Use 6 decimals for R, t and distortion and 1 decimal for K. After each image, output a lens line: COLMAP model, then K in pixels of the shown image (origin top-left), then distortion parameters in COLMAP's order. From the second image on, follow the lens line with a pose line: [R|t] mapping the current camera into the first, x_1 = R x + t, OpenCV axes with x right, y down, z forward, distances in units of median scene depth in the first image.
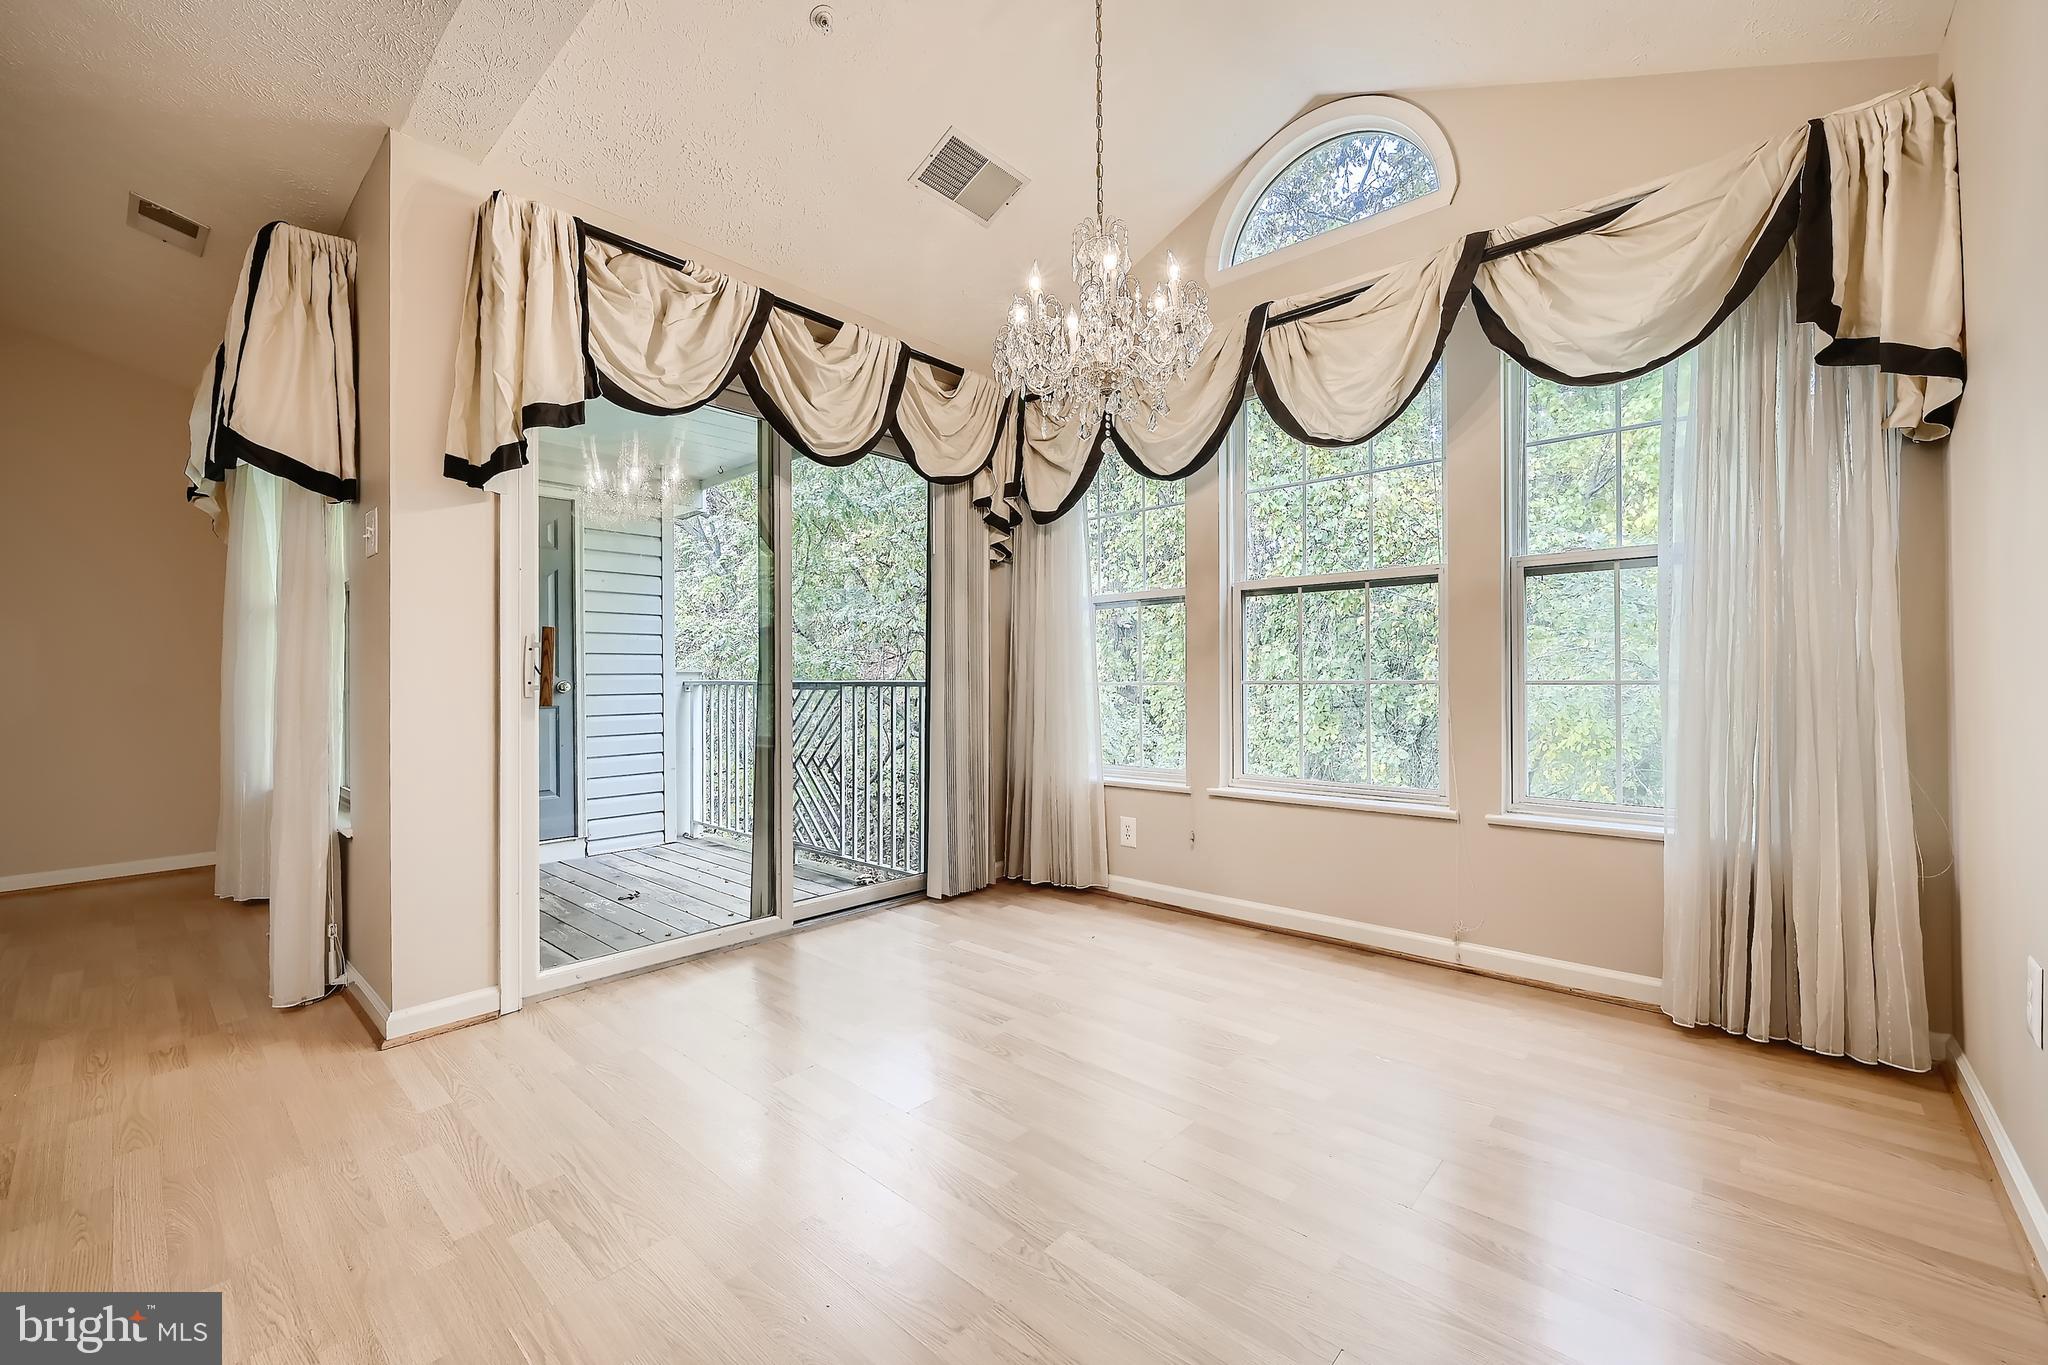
lens RADIAL K [[816.0, 0, 1018.1], [0, 816.0, 673.4], [0, 0, 1]] dist [0.001874, 0.000370]
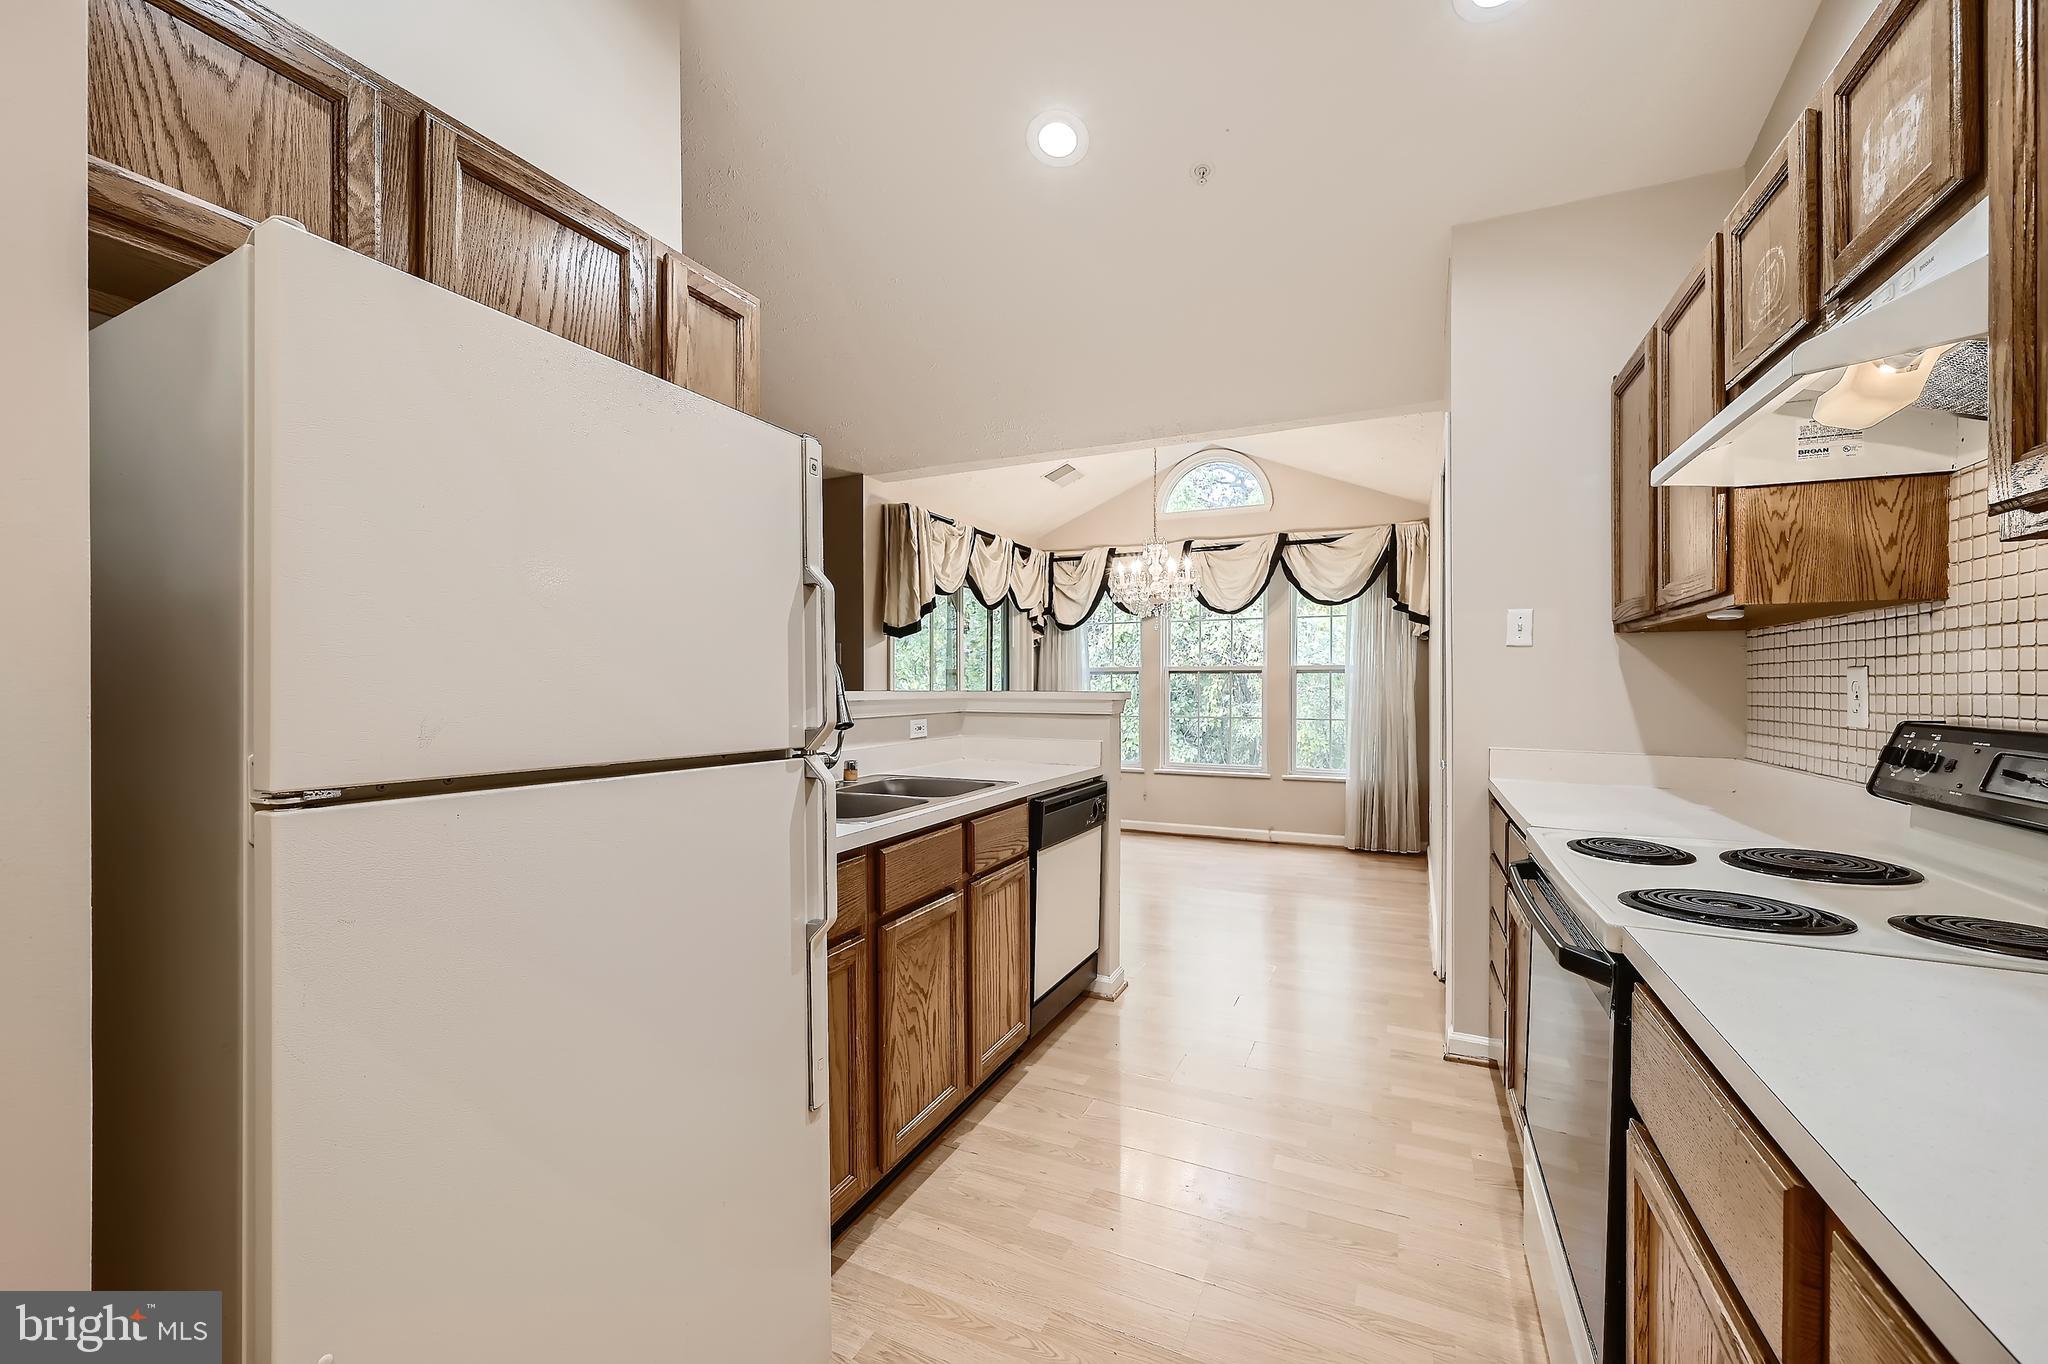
lens RADIAL K [[807.0, 0, 1020.8], [0, 807.0, 682.9], [0, 0, 1]] dist [-0.001184, -0.000196]
pose [[0.956114, 0.005988, 0.292935, -0.879028], [-0.007892, 0.999955, 0.005317, -0.107182], [-0.292890, -0.007396, 0.956117, -1.061087]]
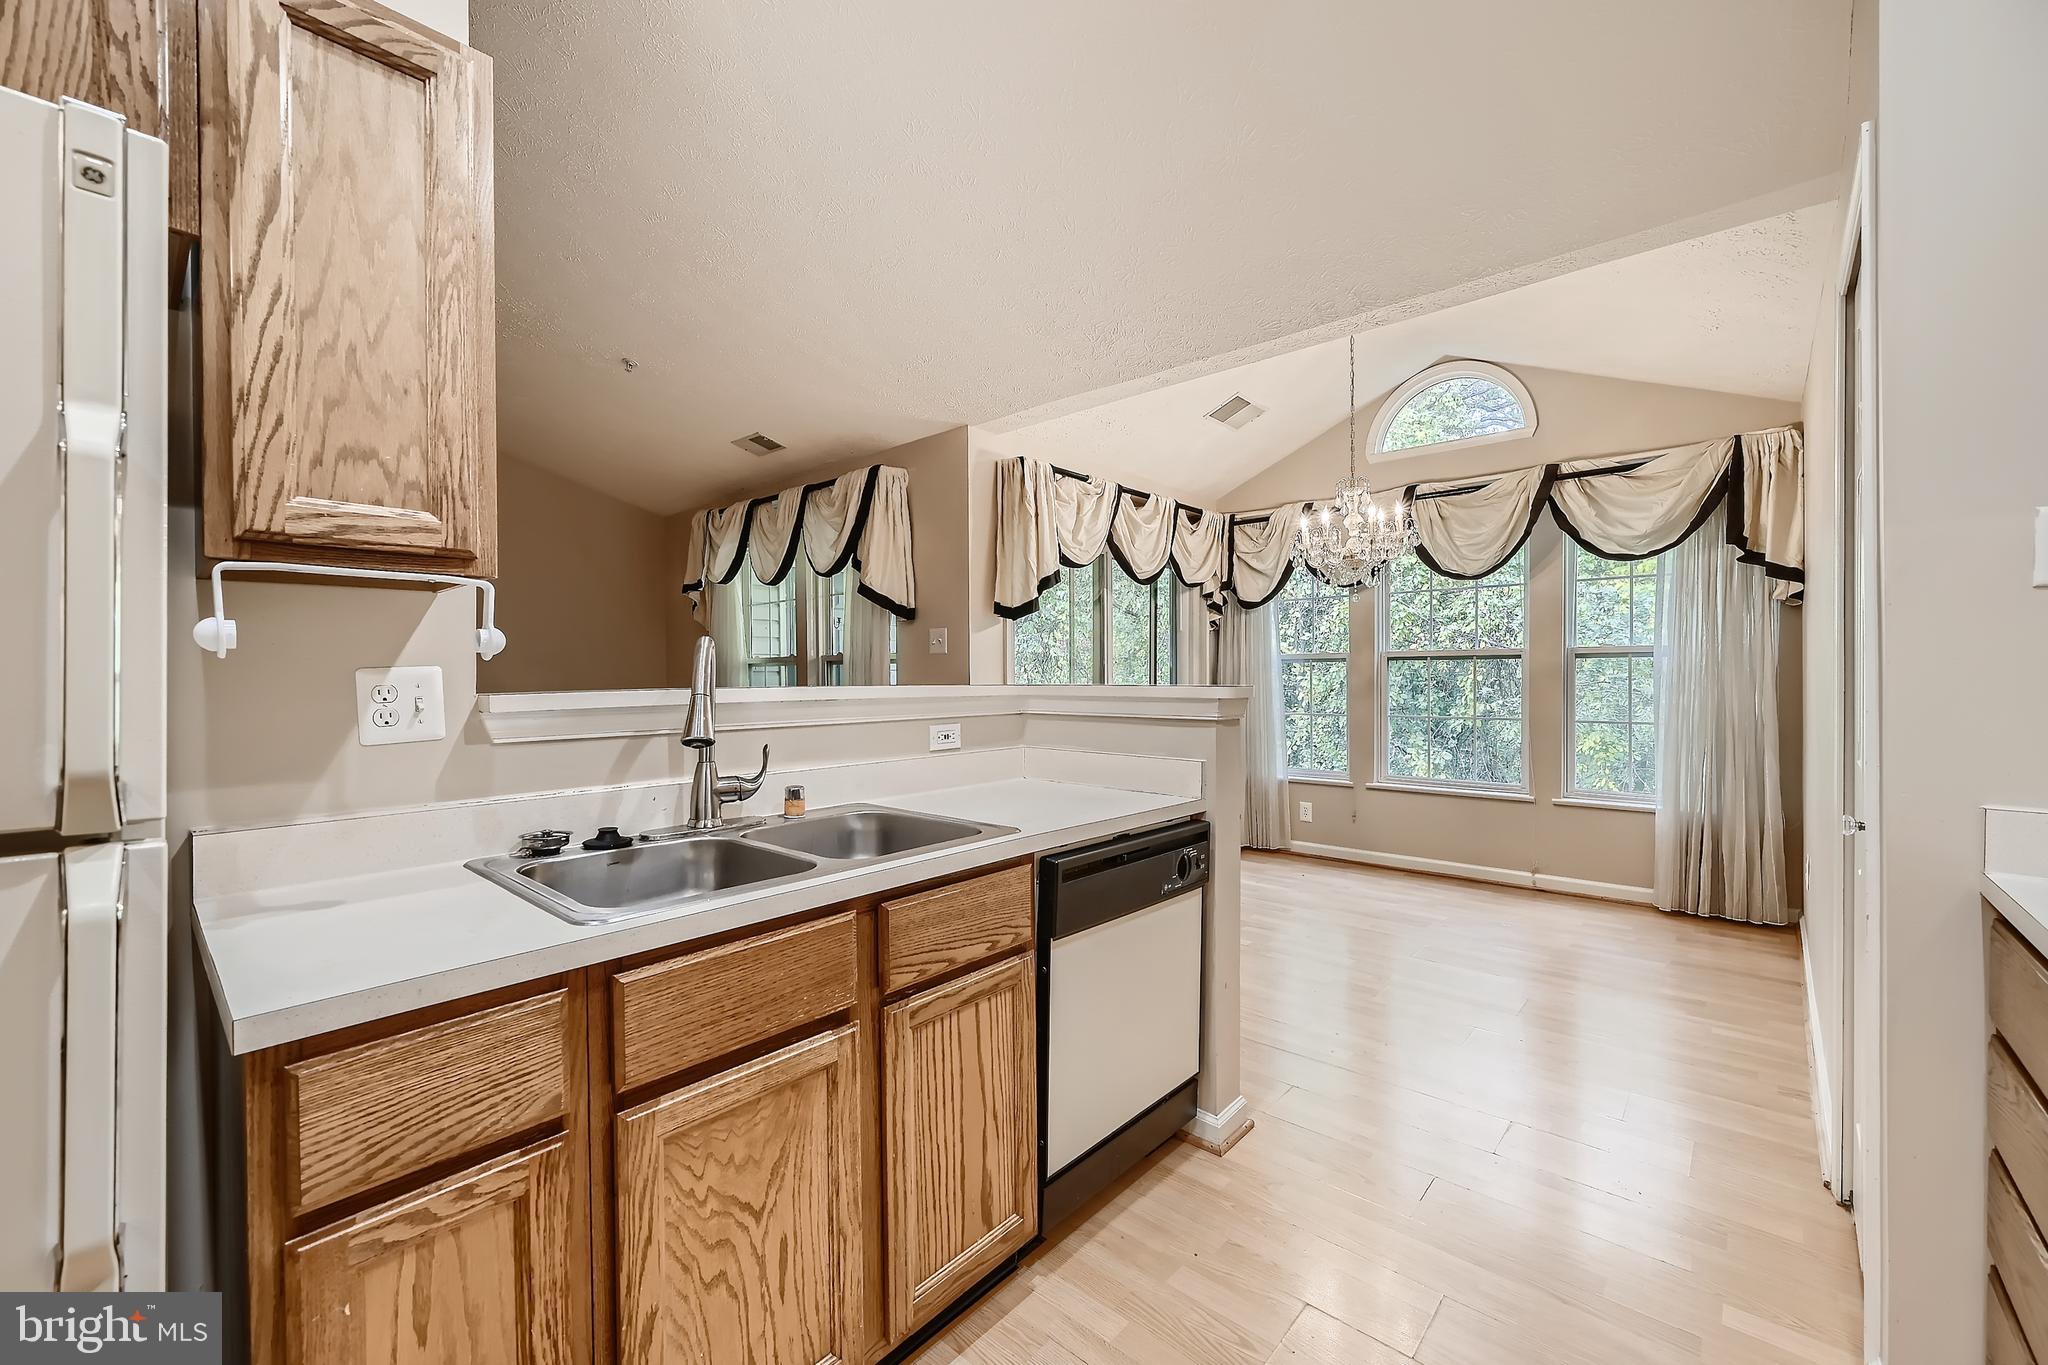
lens RADIAL K [[808.8, 0, 1019.0], [0, 808.8, 678.4], [0, 0, 1]] dist [-0.001409, -0.000199]
pose [[0.999998, 0.000355, 0.001911, -0.580658], [-0.000378, 0.999926, 0.012157, -0.106084], [-0.001906, -0.012157, 0.999924, -0.730108]]
